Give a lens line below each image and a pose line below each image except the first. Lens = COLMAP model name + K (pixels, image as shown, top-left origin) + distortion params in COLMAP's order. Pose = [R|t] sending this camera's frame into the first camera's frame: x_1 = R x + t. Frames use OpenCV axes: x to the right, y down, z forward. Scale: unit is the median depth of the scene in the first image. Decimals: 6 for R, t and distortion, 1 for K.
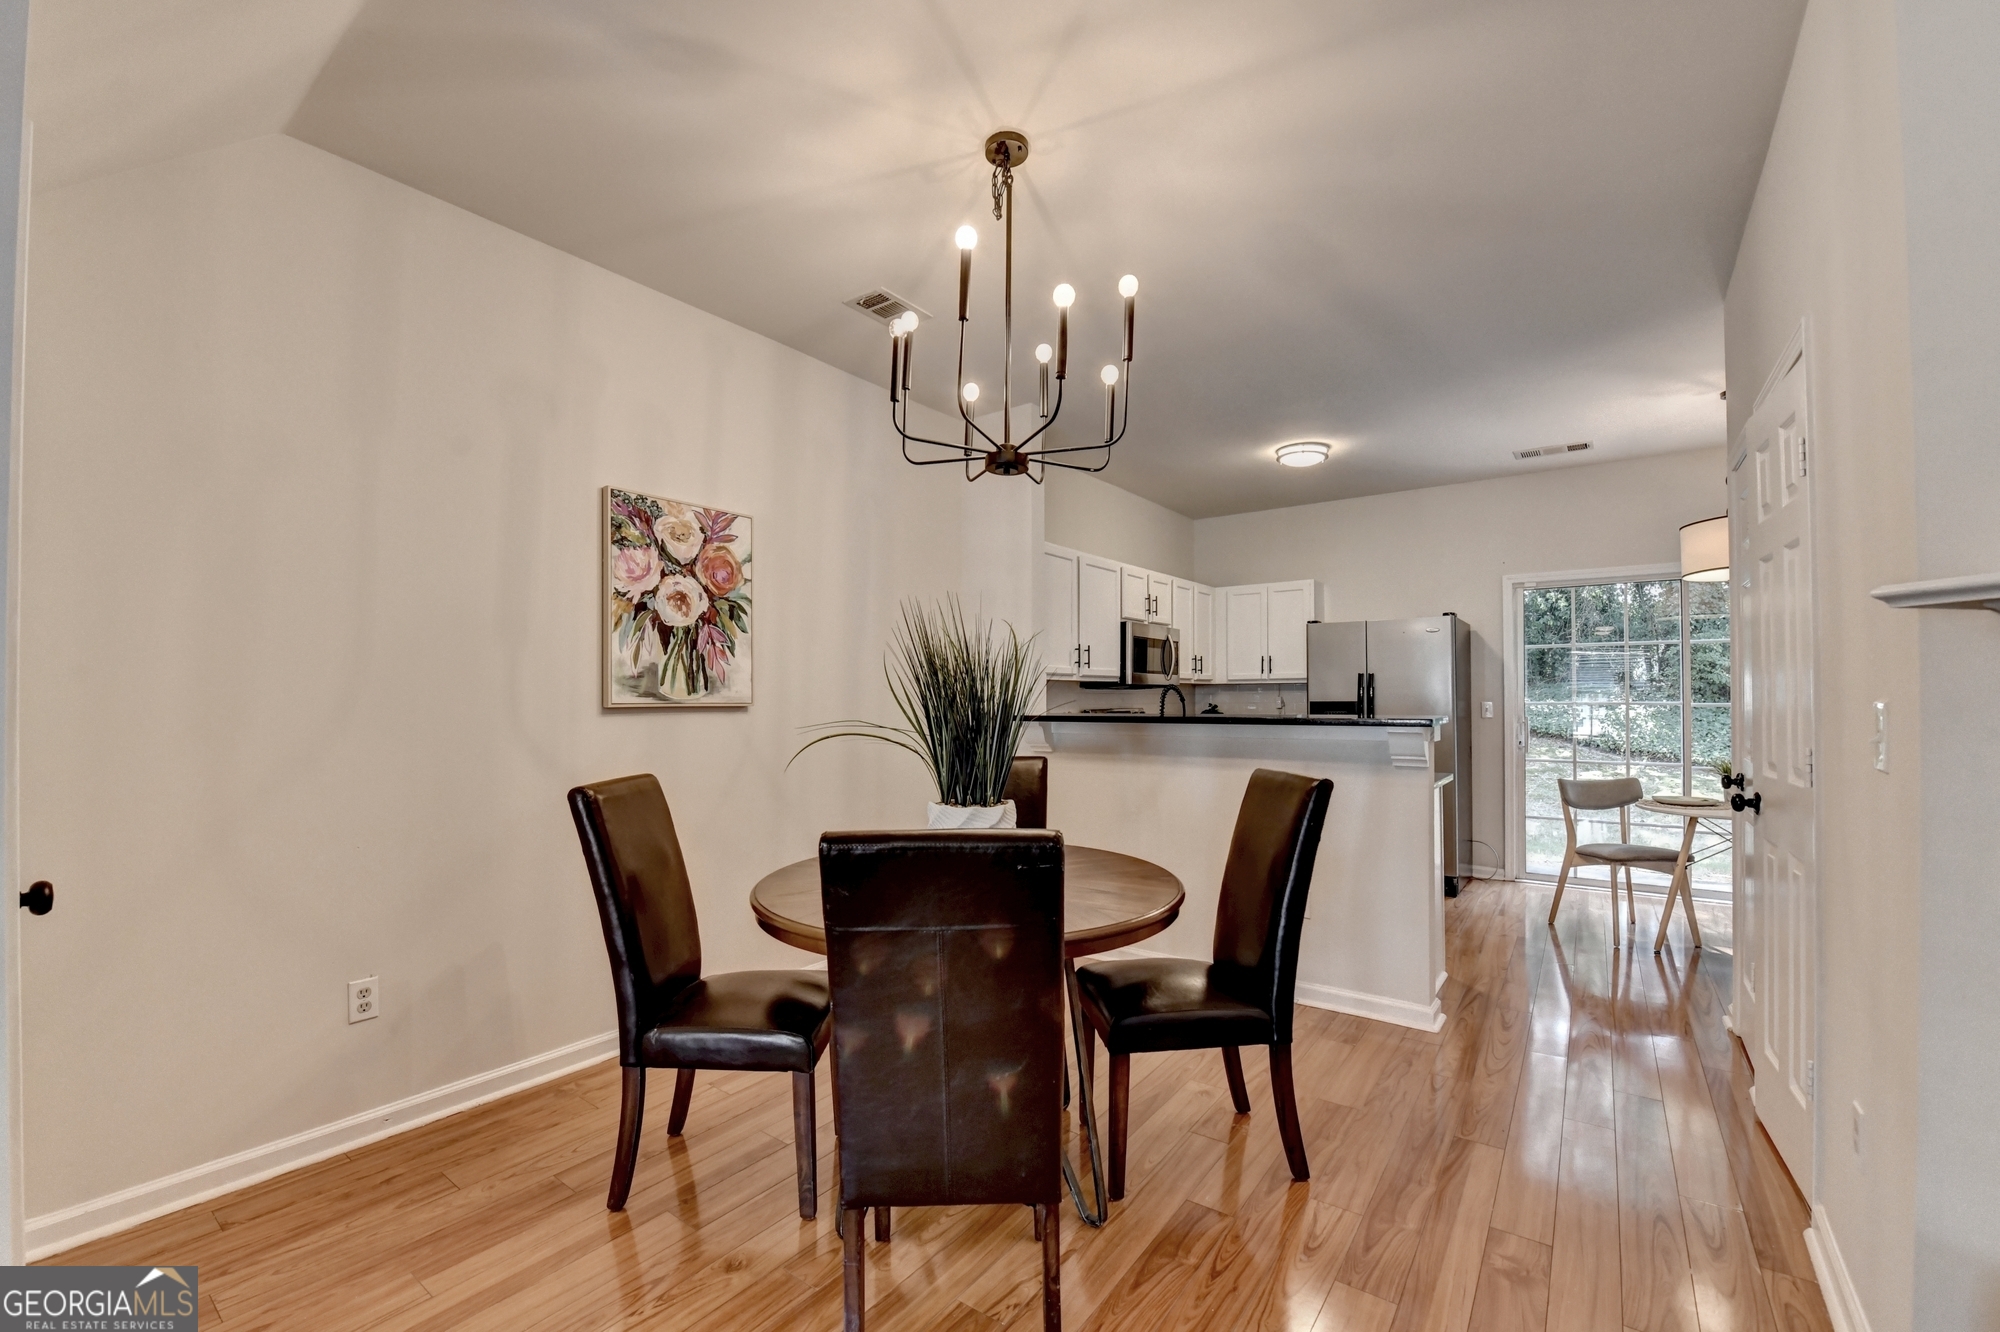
lens RADIAL K [[828.4, 0, 984.5], [0, 828.4, 698.2], [0, 0, 1]] dist [-0.012089, -0.002329]
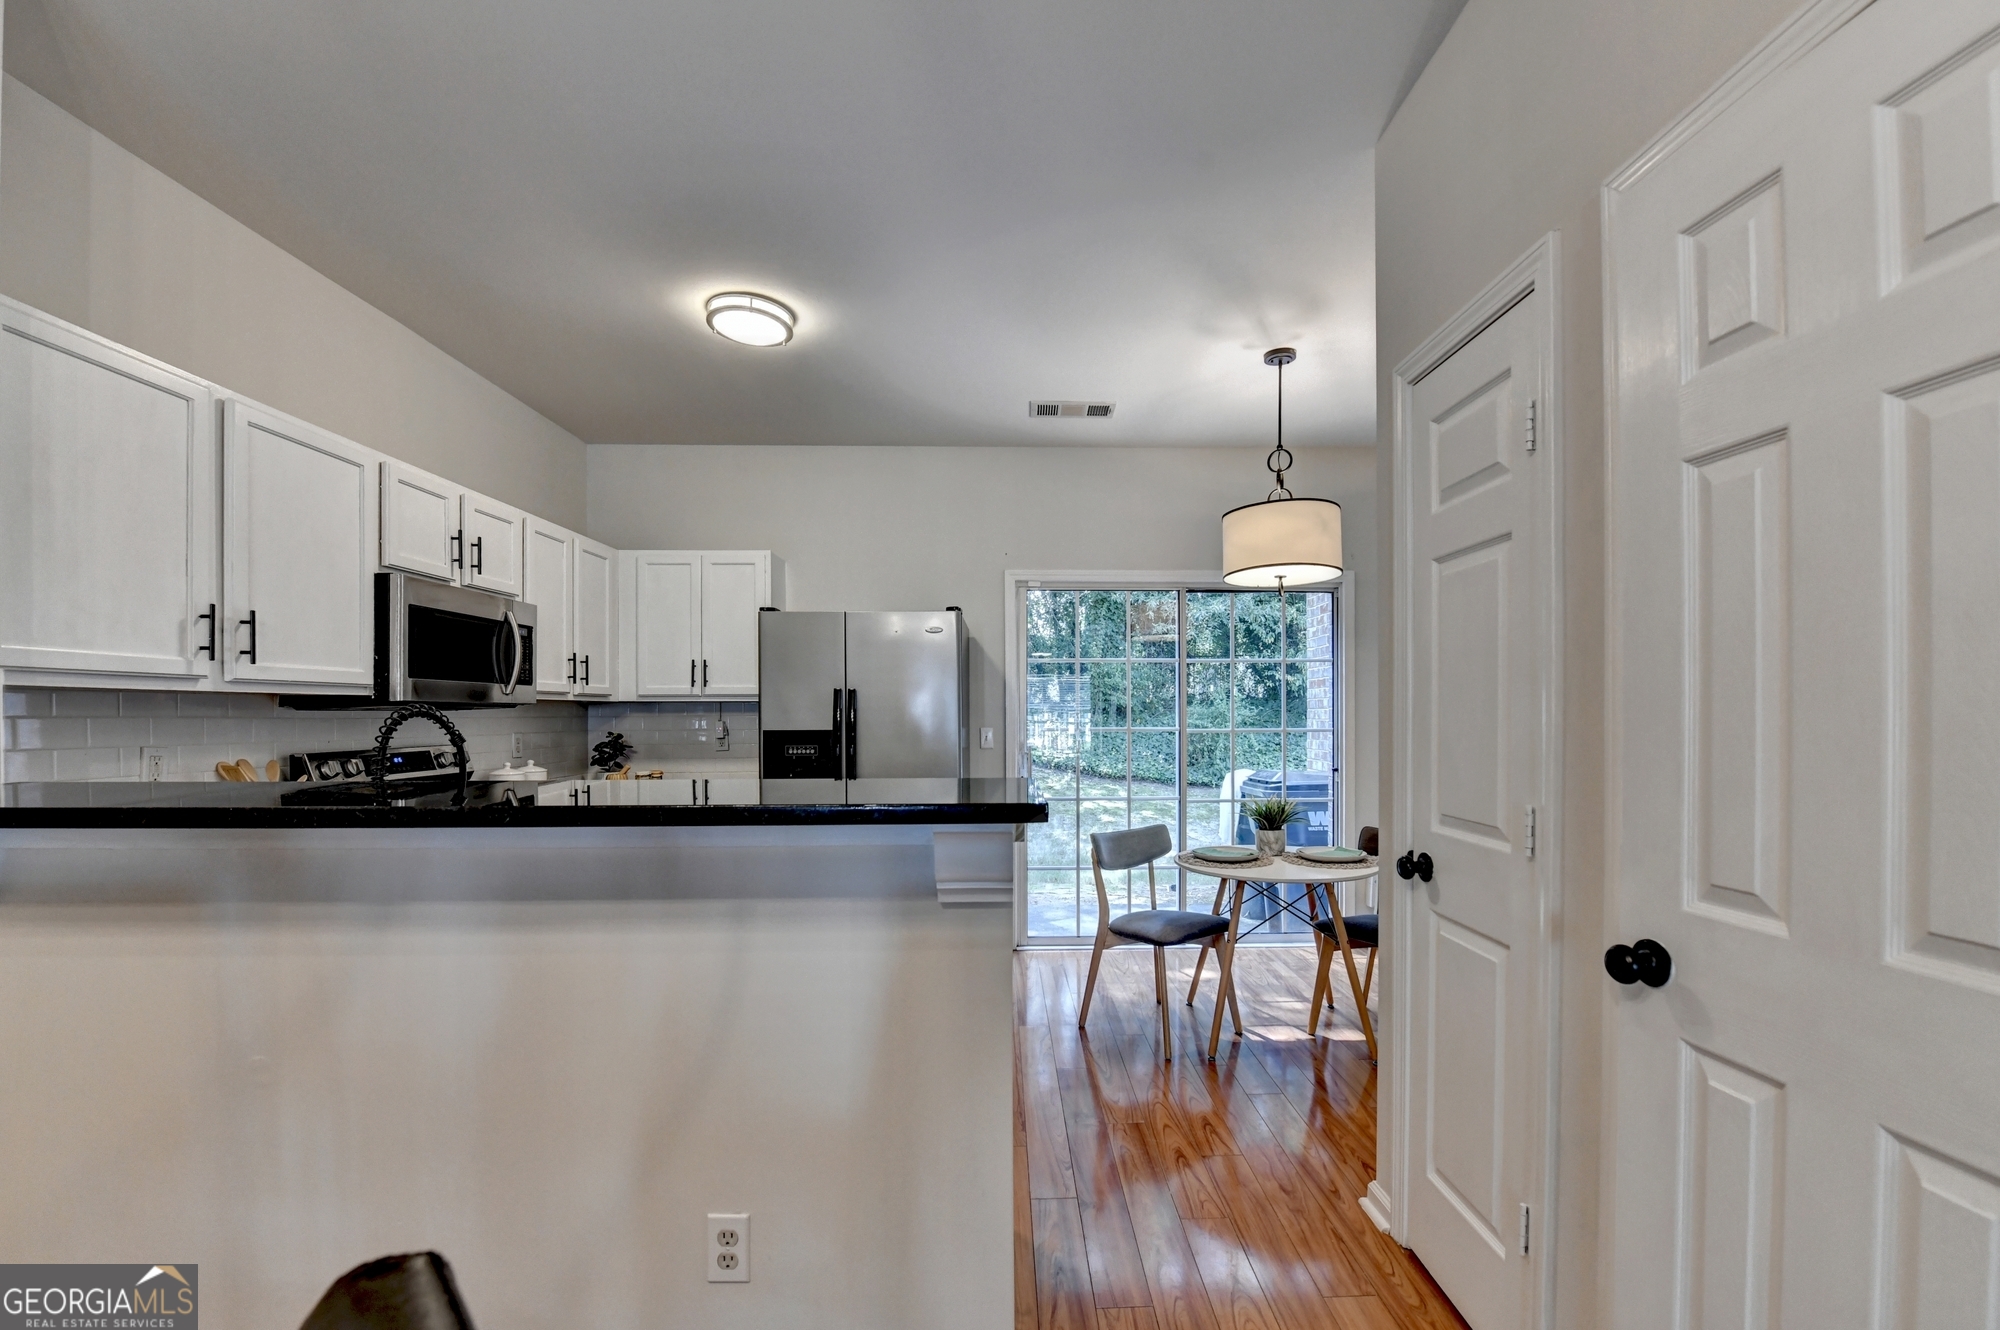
lens RADIAL K [[839.4, 0, 1010.7], [0, 839.4, 727.3], [0, 0, 1]] dist [-0.009741, -0.002062]
pose [[0.797416, -0.009605, 0.603354, 0.272470], [0.001223, 0.999897, 0.014302, -0.013731], [-0.603429, -0.010667, 0.797345, 0.641876]]
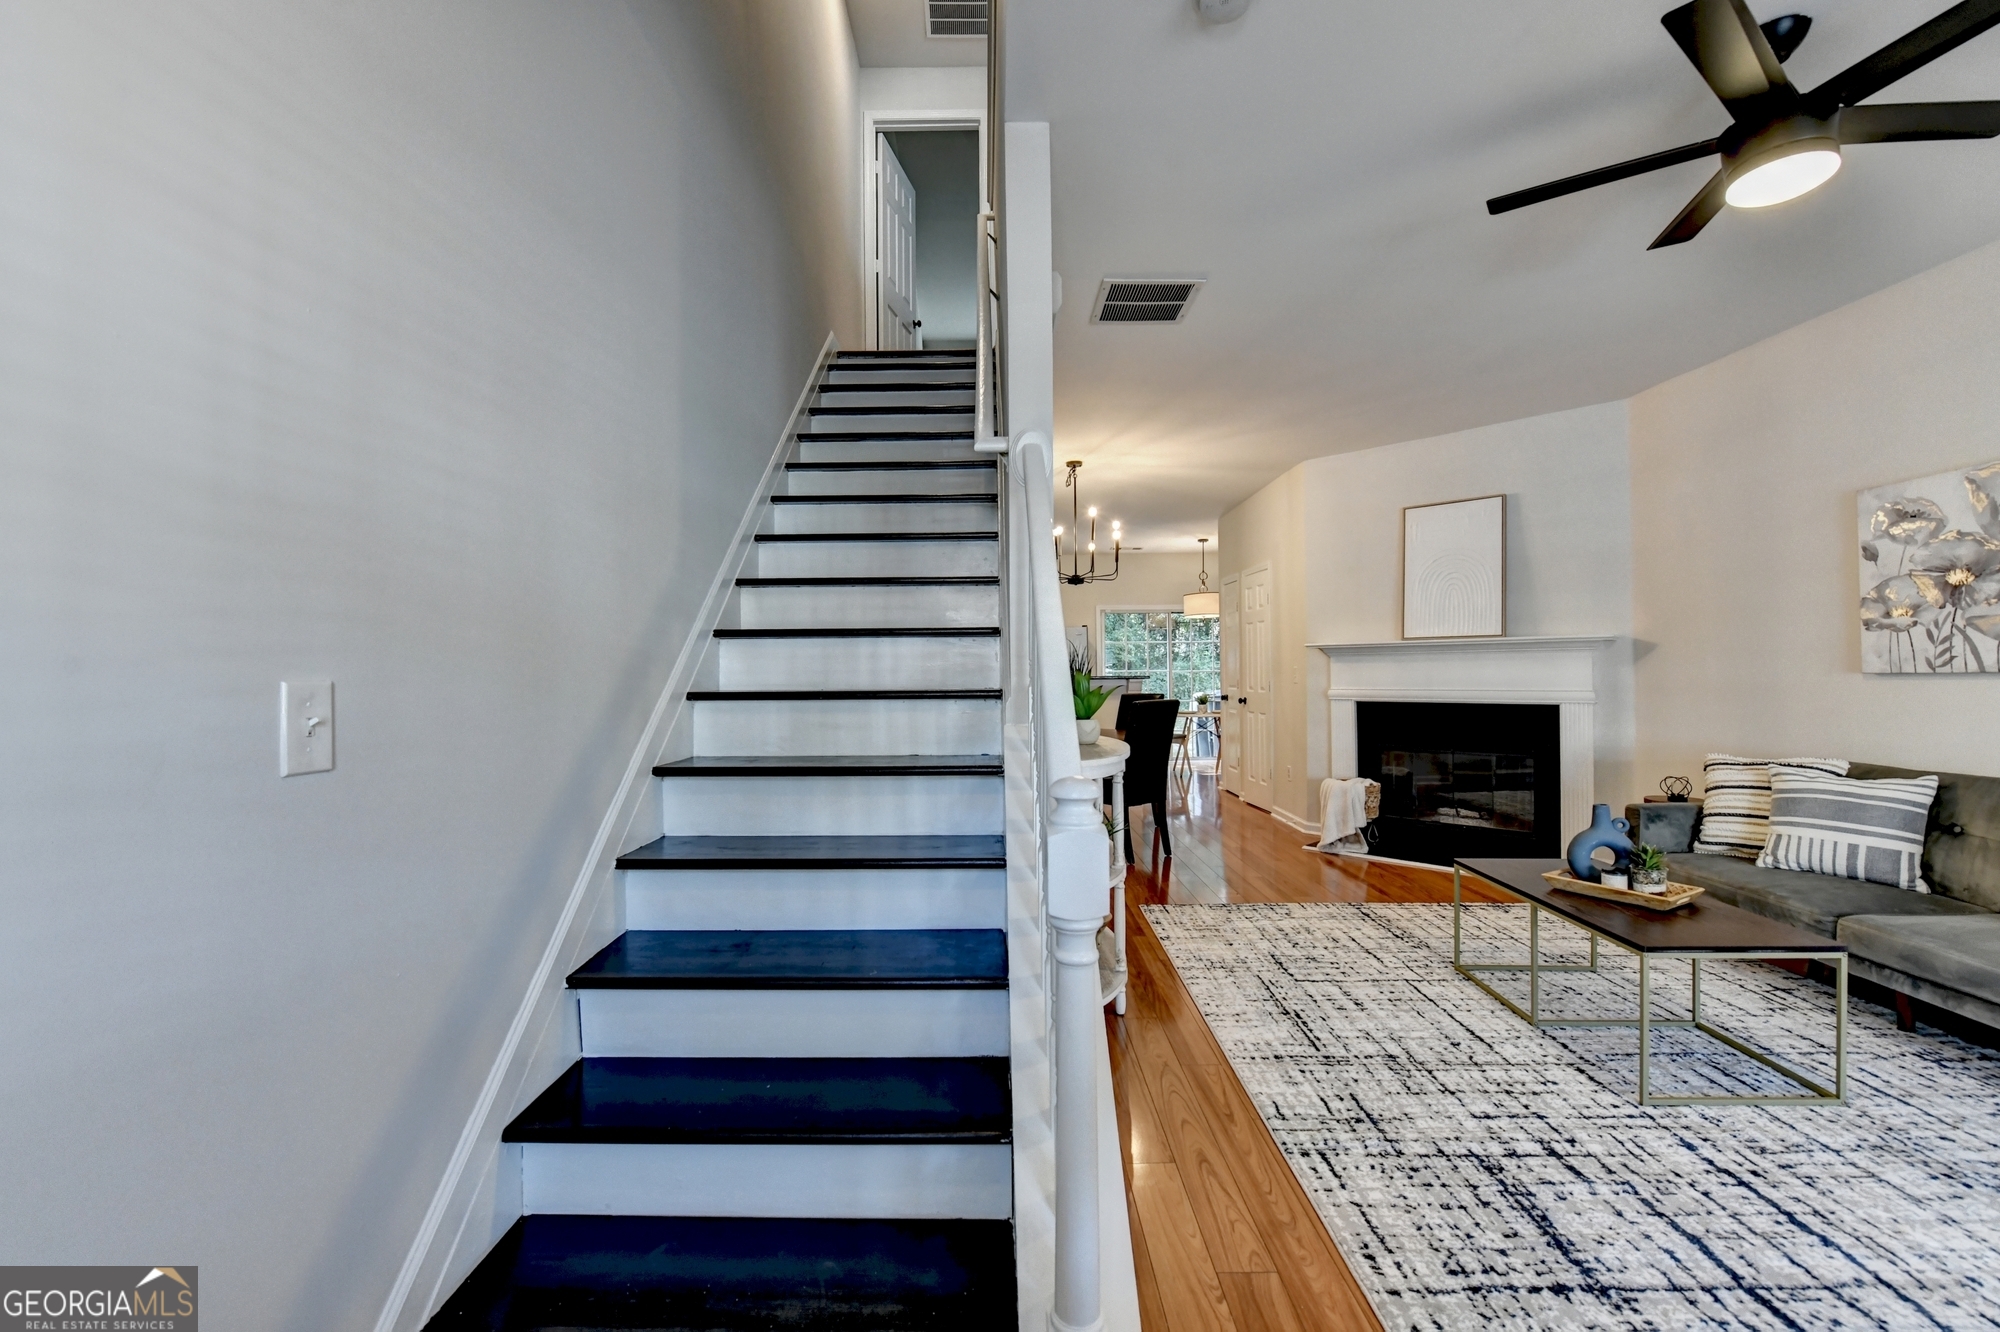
lens RADIAL K [[828.4, 0, 994.6], [0, 828.4, 660.5], [0, 0, 1]] dist [-0.012089, -0.002329]
pose [[0.799249, 0.001531, 0.600998, -1.277318], [0.009057, 0.999853, -0.014592, 0.013083], [-0.600932, 0.017106, 0.799117, -0.699653]]
